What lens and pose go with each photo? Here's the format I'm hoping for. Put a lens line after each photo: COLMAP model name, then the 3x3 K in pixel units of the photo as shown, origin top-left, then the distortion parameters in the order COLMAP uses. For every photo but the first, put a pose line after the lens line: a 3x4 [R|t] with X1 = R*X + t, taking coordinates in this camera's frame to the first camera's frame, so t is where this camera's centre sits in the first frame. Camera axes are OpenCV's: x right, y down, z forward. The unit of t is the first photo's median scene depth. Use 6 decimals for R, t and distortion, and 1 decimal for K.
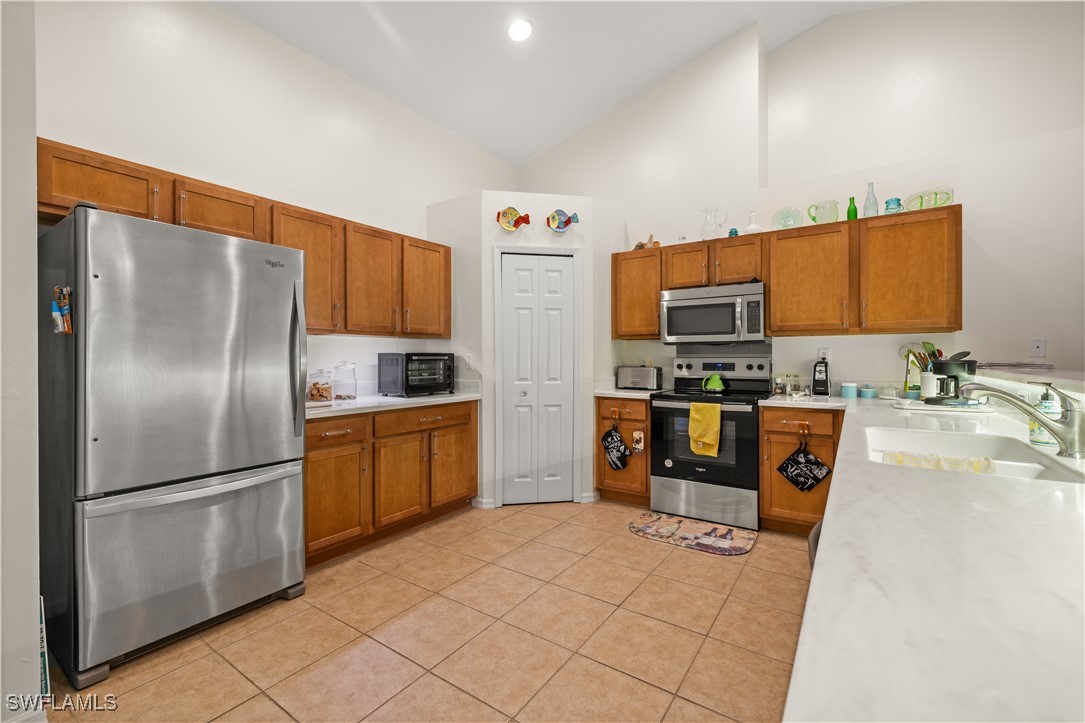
lens RADIAL K [[454.3, 0, 549.1], [0, 454.3, 355.8], [0, 0, 1]] dist [-0.000393, 0.000295]
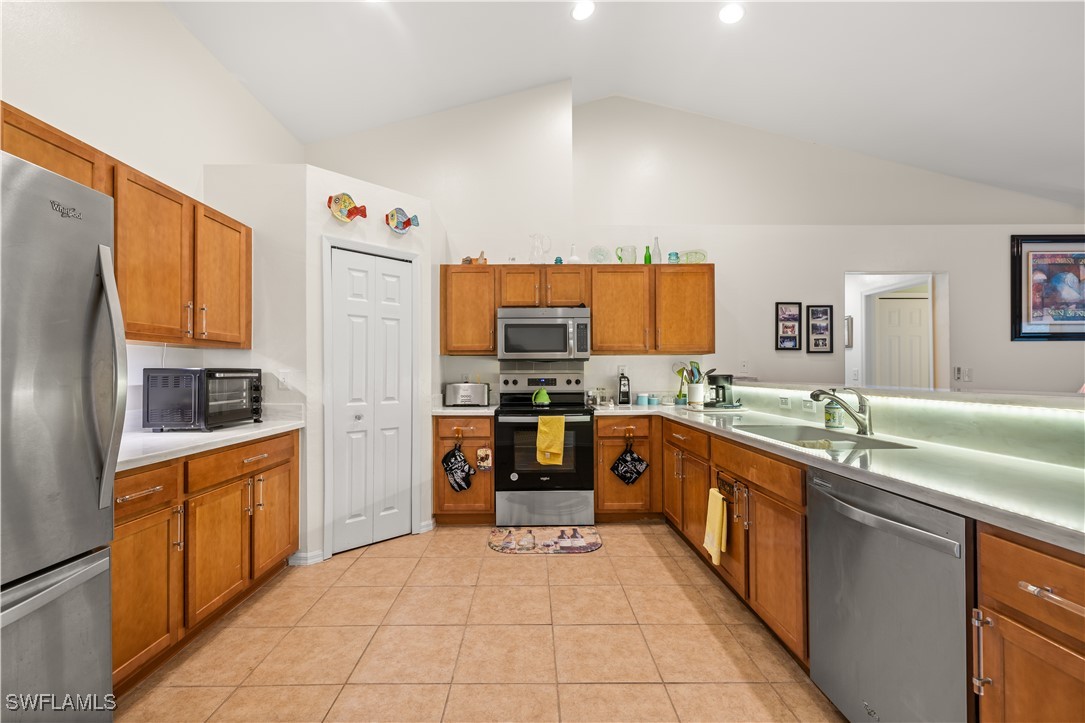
lens RADIAL K [[454.3, 0, 535.4], [0, 454.3, 367.6], [0, 0, 1]] dist [-0.000393, 0.000295]
pose [[0.826027, 0.004527, 0.563613, -0.298962], [0.001155, 0.999952, -0.009724, 0.000361], [-0.563630, 0.008683, 0.825982, 0.134905]]
